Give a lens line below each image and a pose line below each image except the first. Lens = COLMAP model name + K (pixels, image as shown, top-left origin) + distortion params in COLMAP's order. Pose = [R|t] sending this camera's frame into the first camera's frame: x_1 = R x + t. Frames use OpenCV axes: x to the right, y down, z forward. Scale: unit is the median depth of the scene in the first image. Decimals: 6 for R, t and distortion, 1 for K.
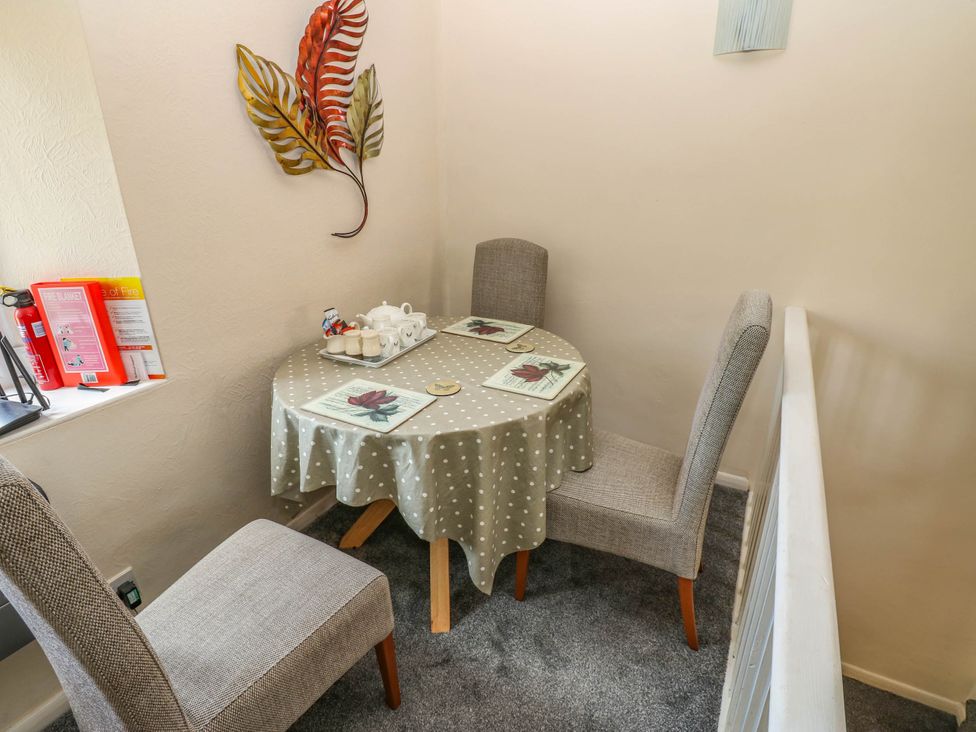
lens RADIAL K [[509.6, 0, 492.2], [0, 509.6, 358.1], [0, 0, 1]] dist [0.003971, -0.016026]
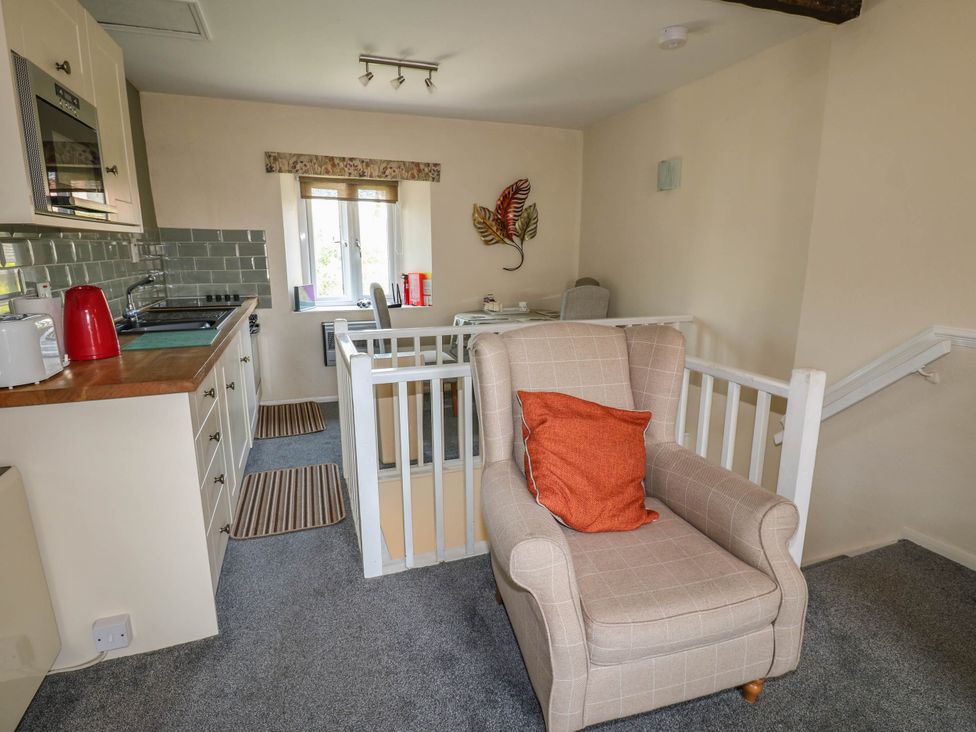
lens RADIAL K [[509.6, 0, 492.2], [0, 509.6, 358.1], [0, 0, 1]] dist [0.003971, -0.016026]
pose [[0.757432, 0.139311, -0.637878, 1.438004], [-0.240923, 0.967662, -0.074743, 0.423619], [0.606838, 0.210293, 0.766502, -0.951376]]
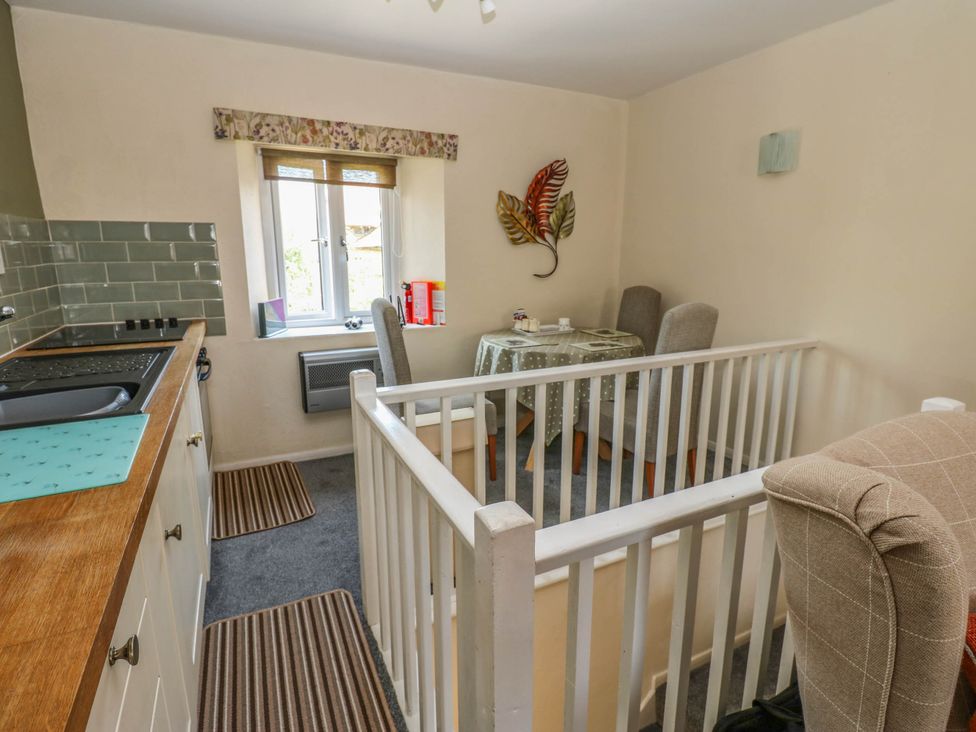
lens RADIAL K [[509.6, 0, 492.2], [0, 509.6, 358.1], [0, 0, 1]] dist [0.003971, -0.016026]
pose [[0.820590, 0.125258, -0.557621, 0.754259], [-0.212637, 0.972556, -0.094449, 0.314356], [0.530488, 0.196075, 0.824705, -0.696621]]
